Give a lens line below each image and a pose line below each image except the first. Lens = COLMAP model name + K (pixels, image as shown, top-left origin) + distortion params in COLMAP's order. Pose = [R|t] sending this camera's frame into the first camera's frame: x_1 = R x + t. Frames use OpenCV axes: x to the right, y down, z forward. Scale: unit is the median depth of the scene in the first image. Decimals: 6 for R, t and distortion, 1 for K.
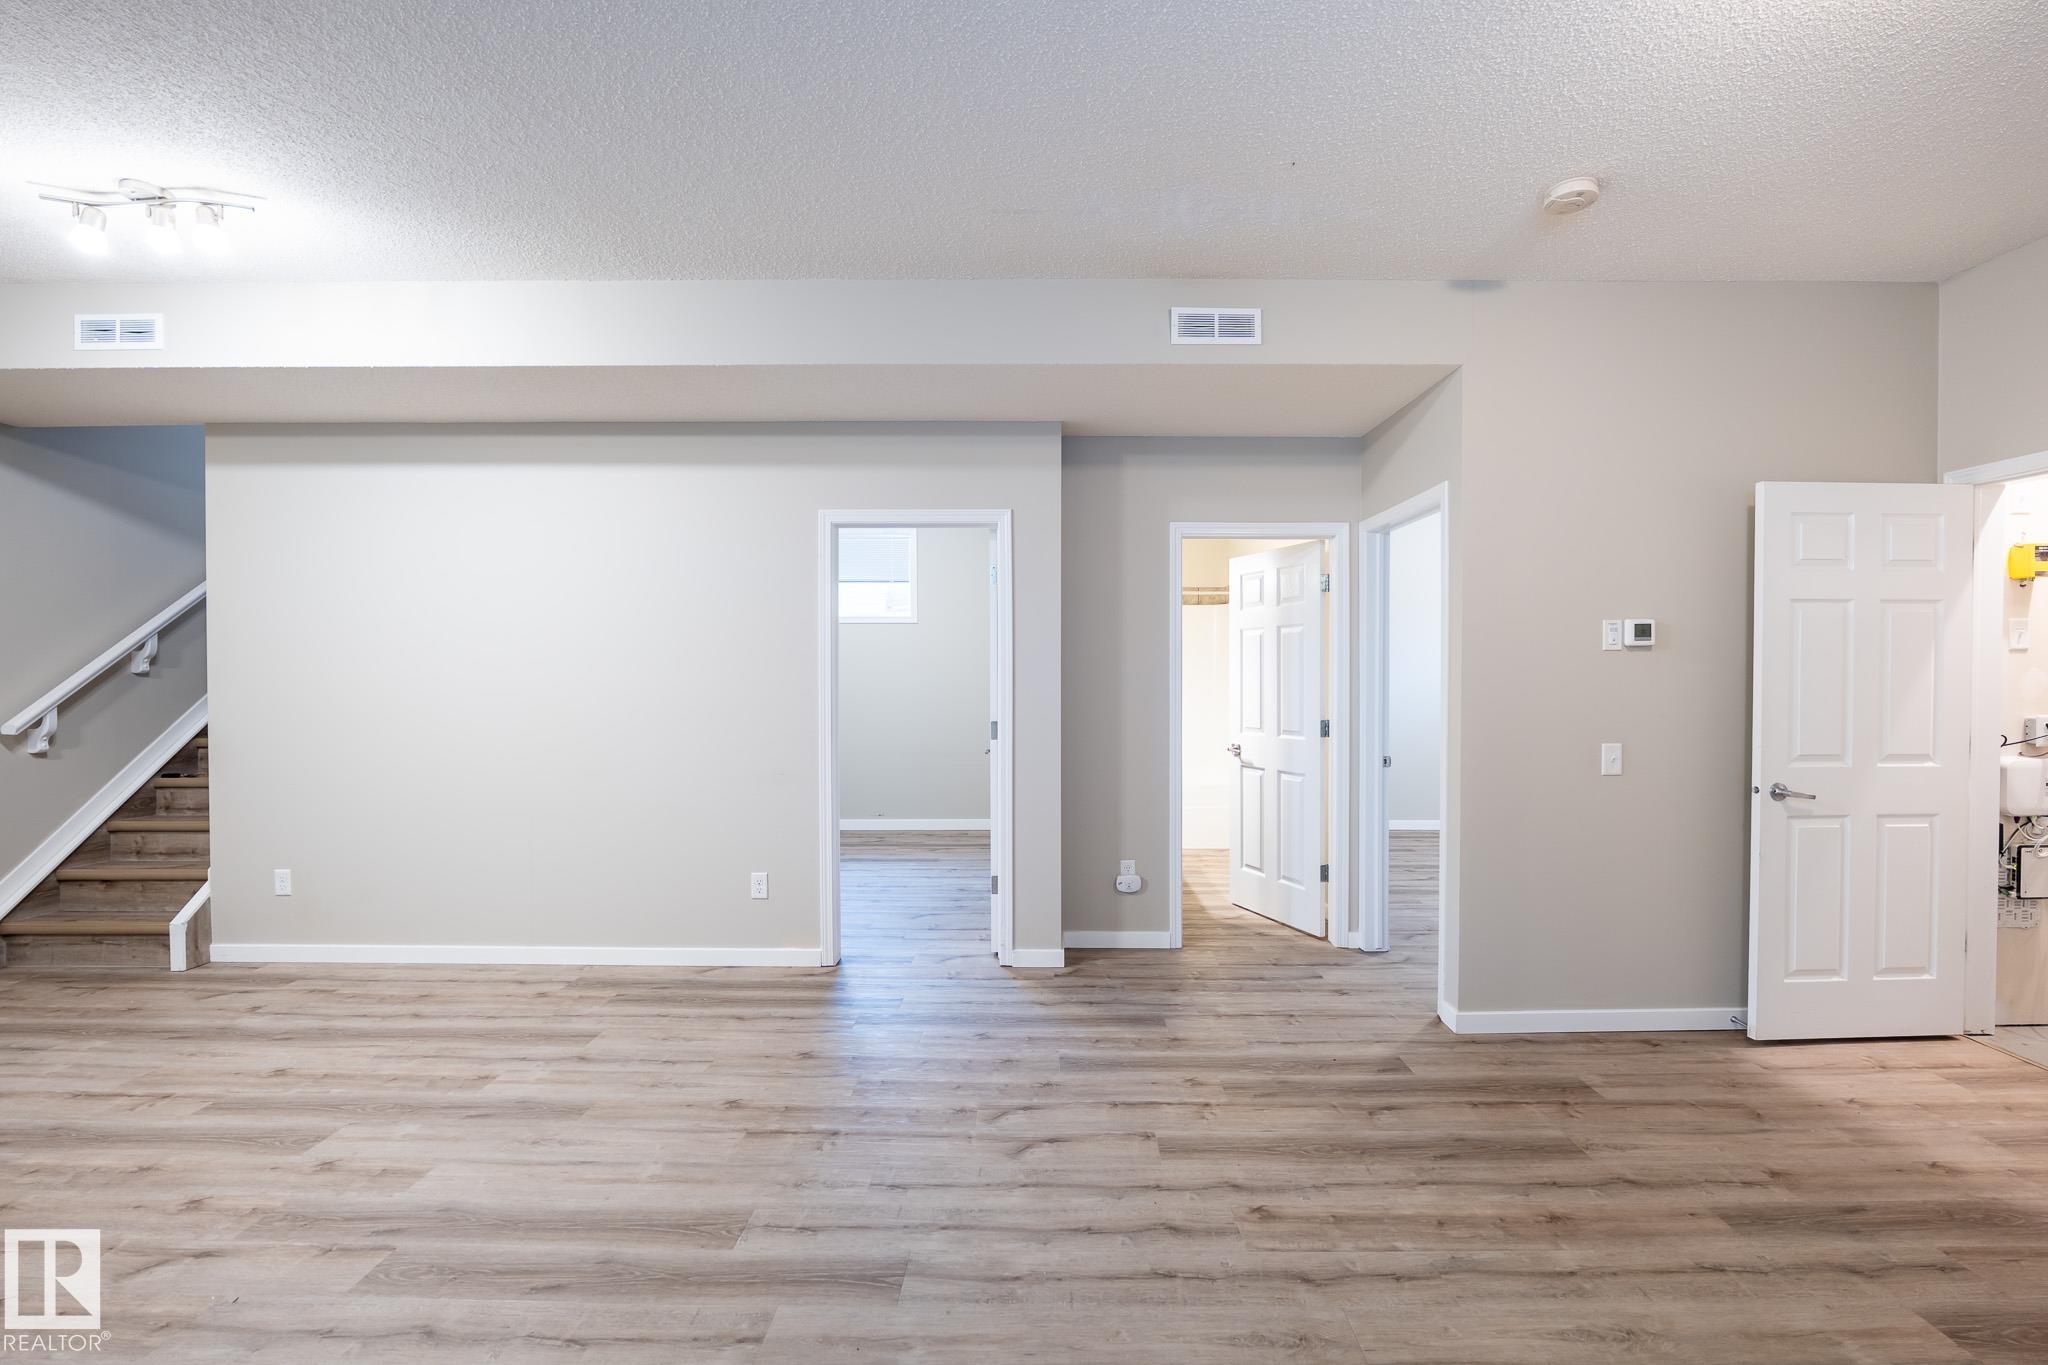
lens RADIAL K [[844.7, 0, 1046.5], [0, 844.7, 687.1], [0, 0, 1]] dist [-0.011811, 0.000642]
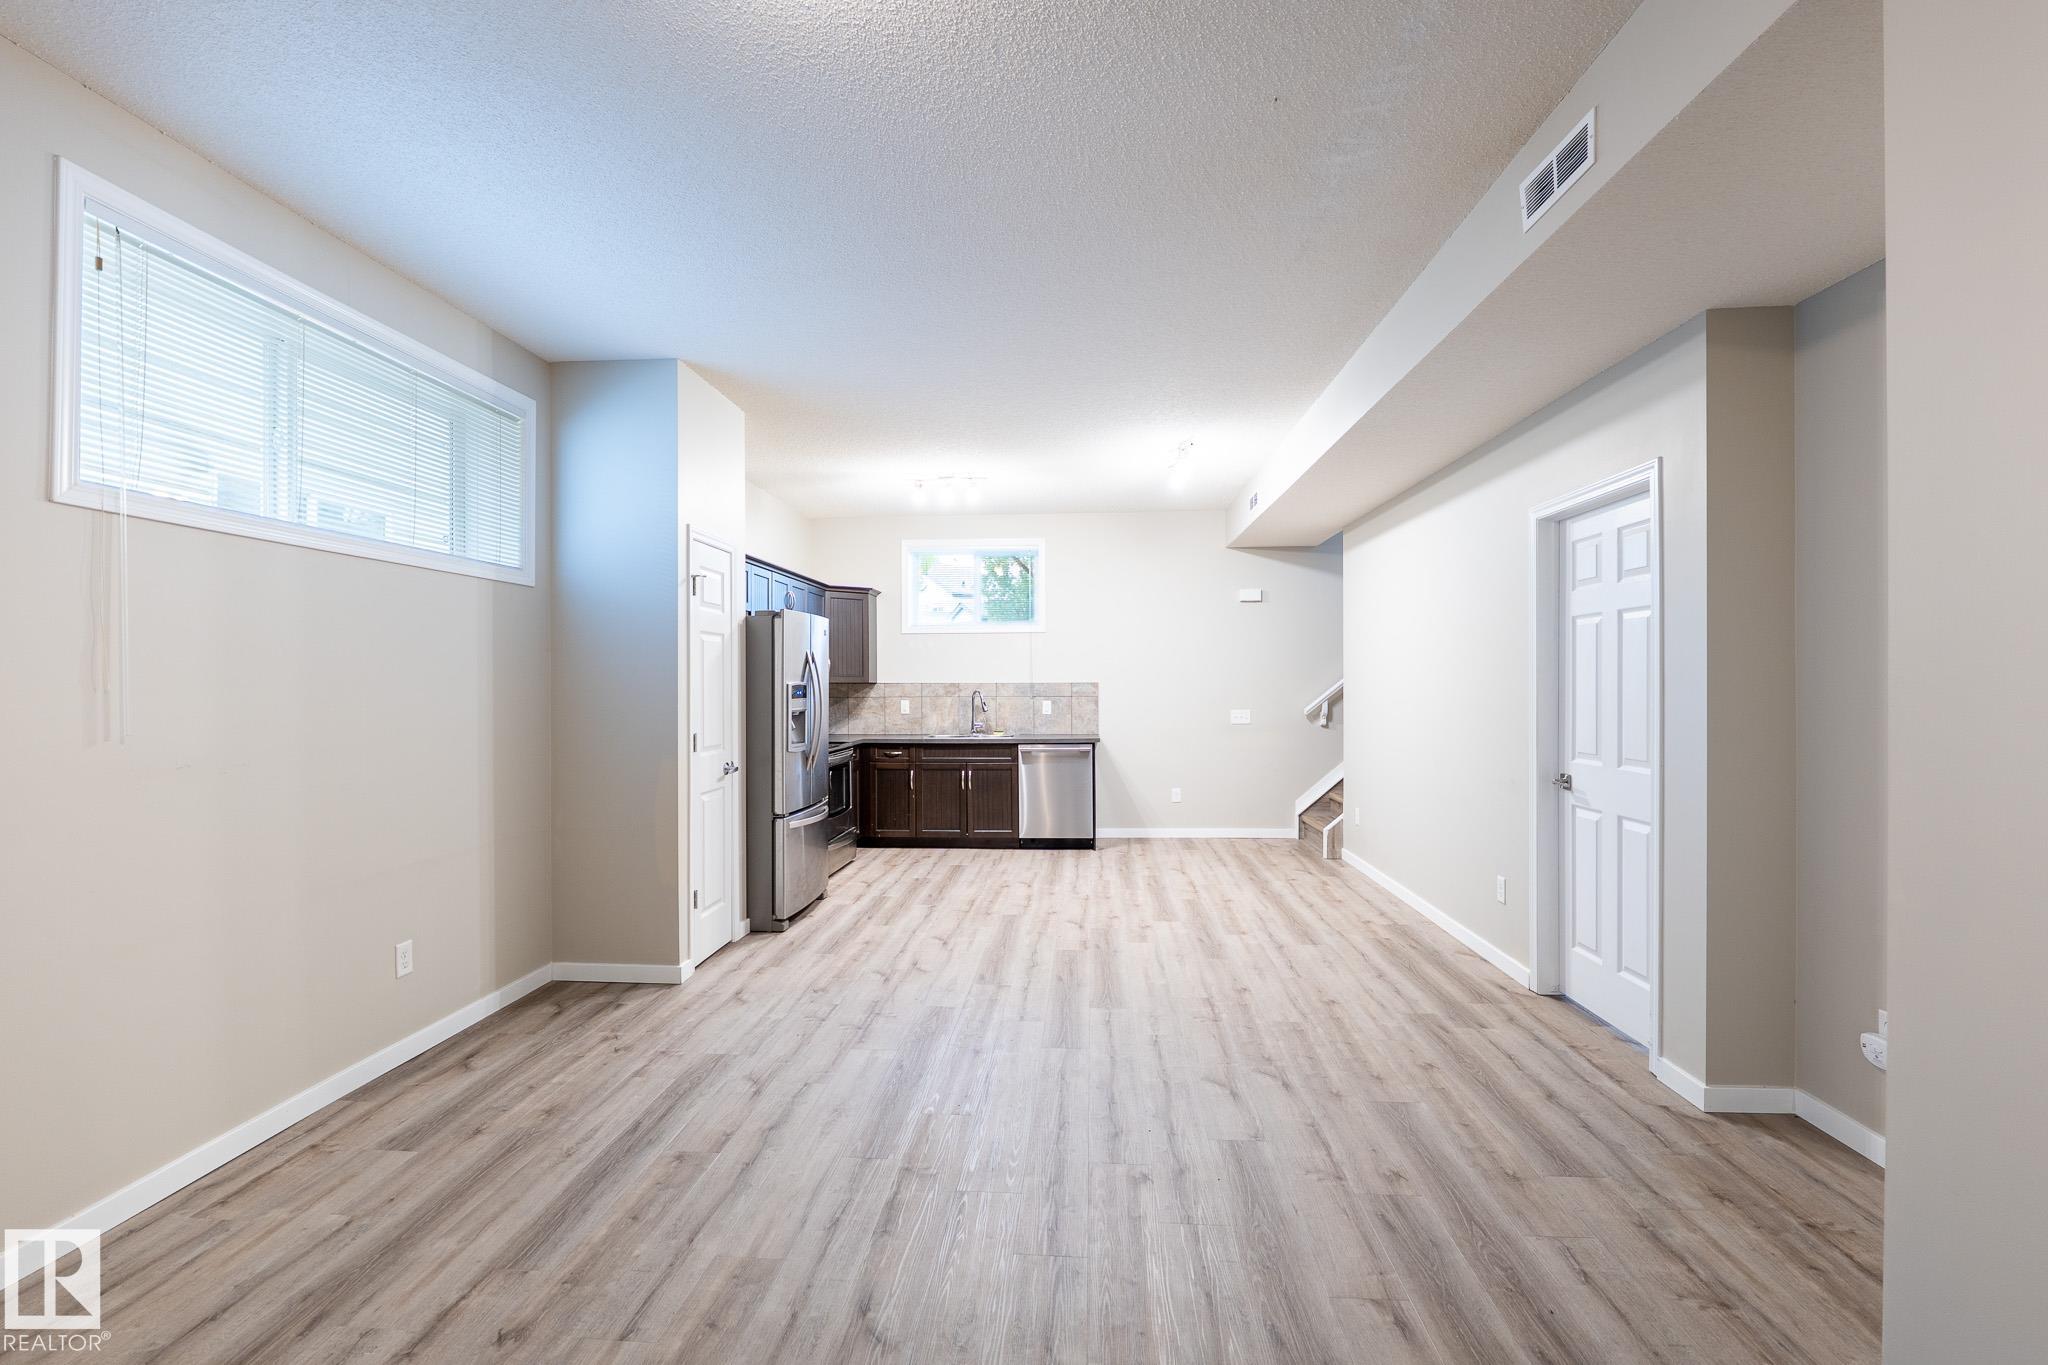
lens RADIAL K [[894.0, 0, 1026.7], [0, 894.0, 686.9], [0, 0, 1]] dist [-0.012116, 0.000399]
pose [[-0.067398, 0.004776, -0.997715, 0.953182], [-0.009822, 0.999937, 0.005450, -0.010648], [0.997678, 0.010167, -0.067347, 0.622359]]
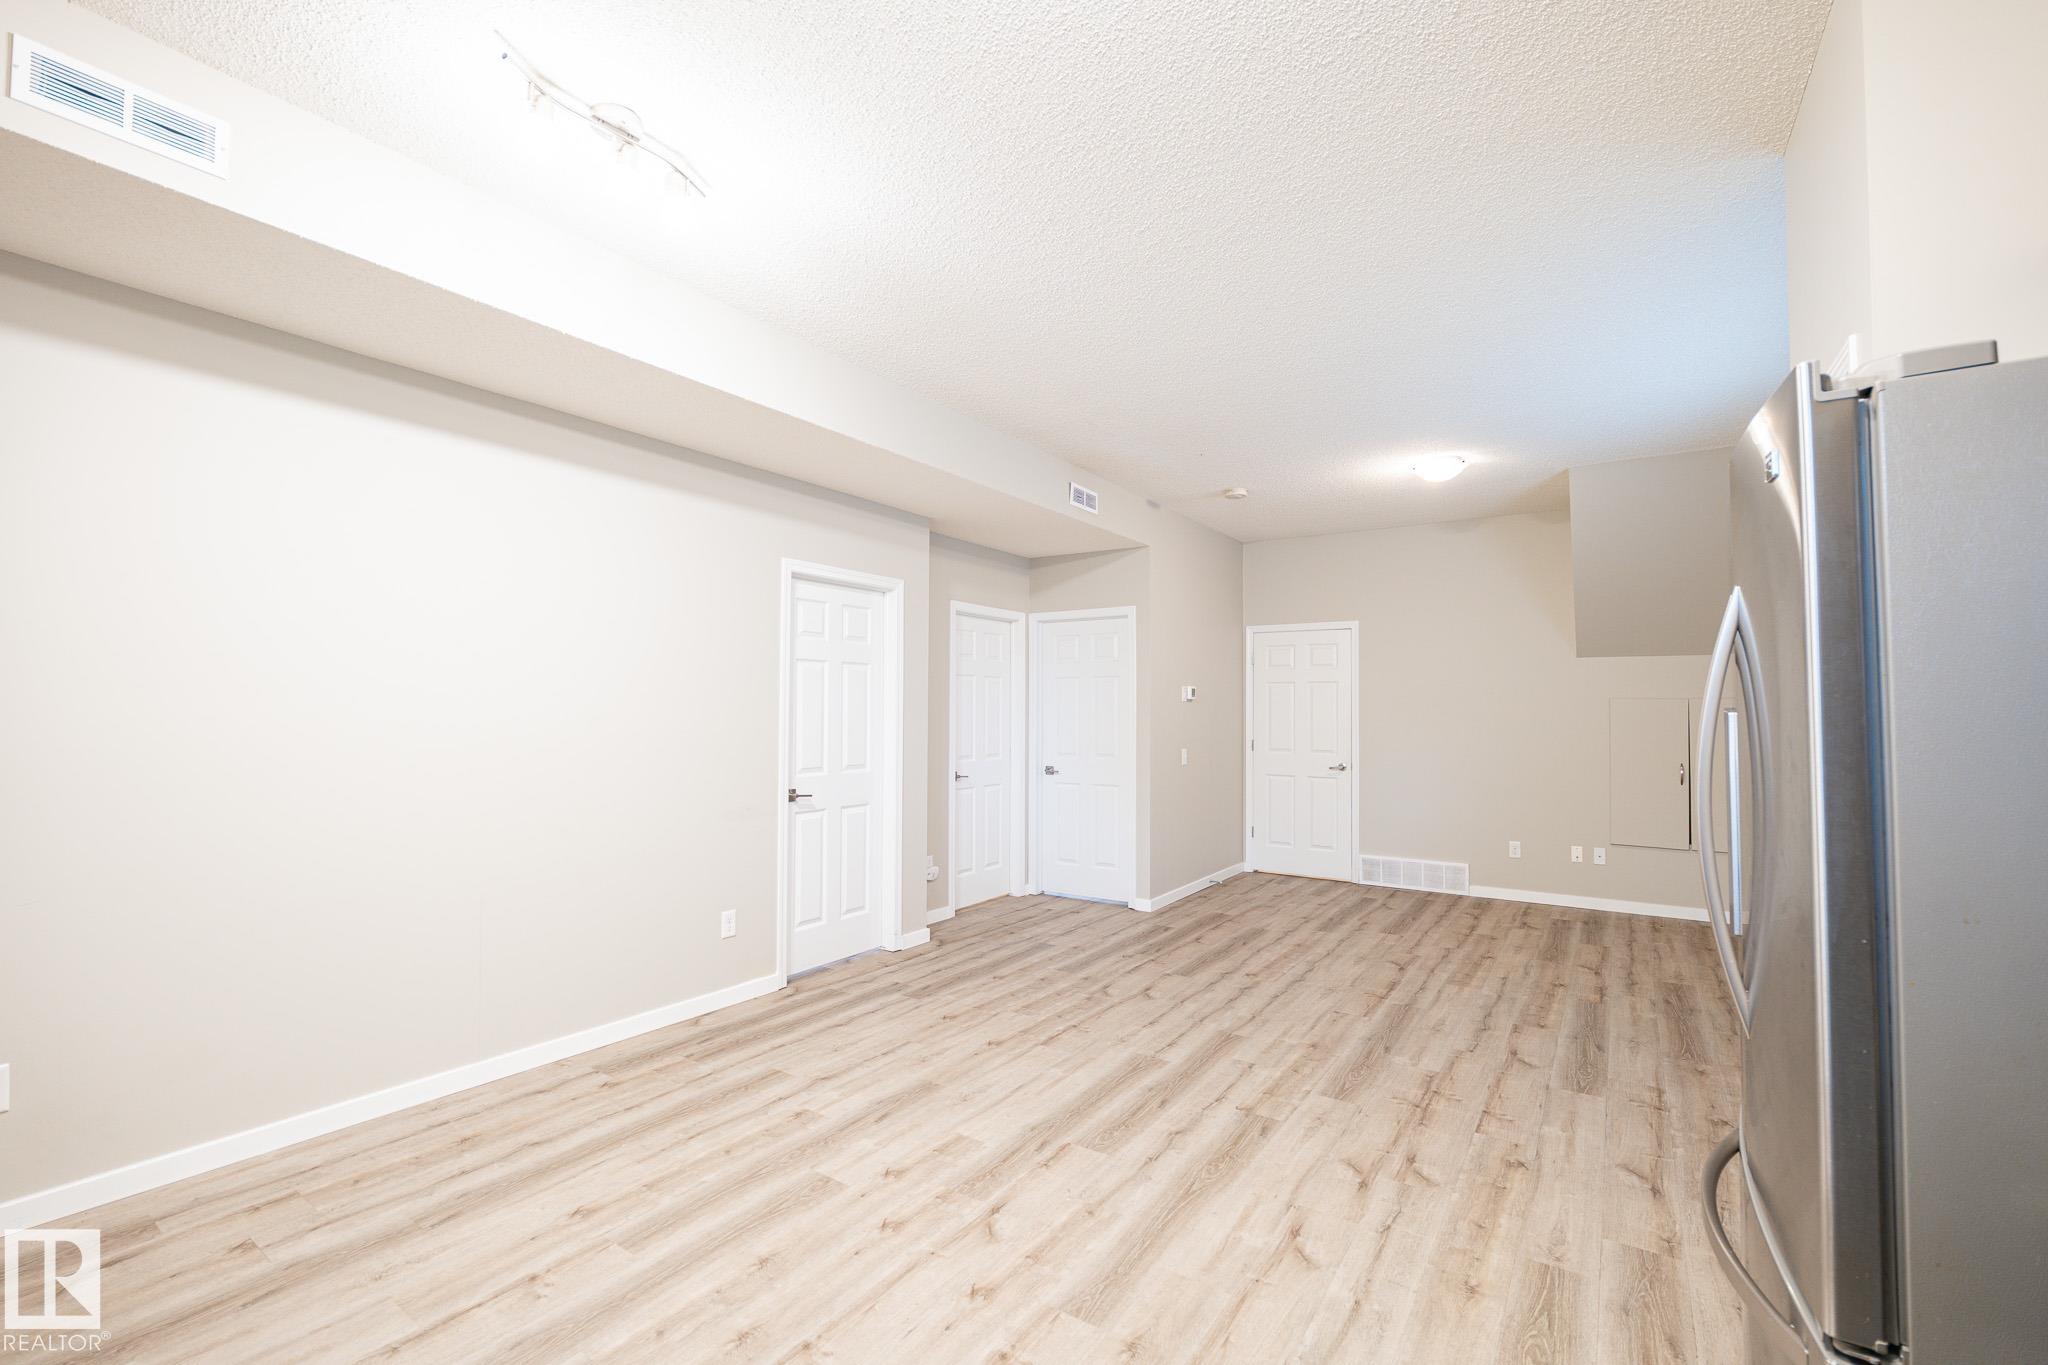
lens RADIAL K [[871.2, 0, 1023.9], [0, 871.2, 687.0], [0, 0, 1]] dist [-0.012337, 0.001075]
pose [[0.562298, 0.028136, 0.826456, -1.242601], [0.006276, 0.999247, -0.038288, -0.002045], [-0.826911, 0.026716, 0.561699, 0.162808]]
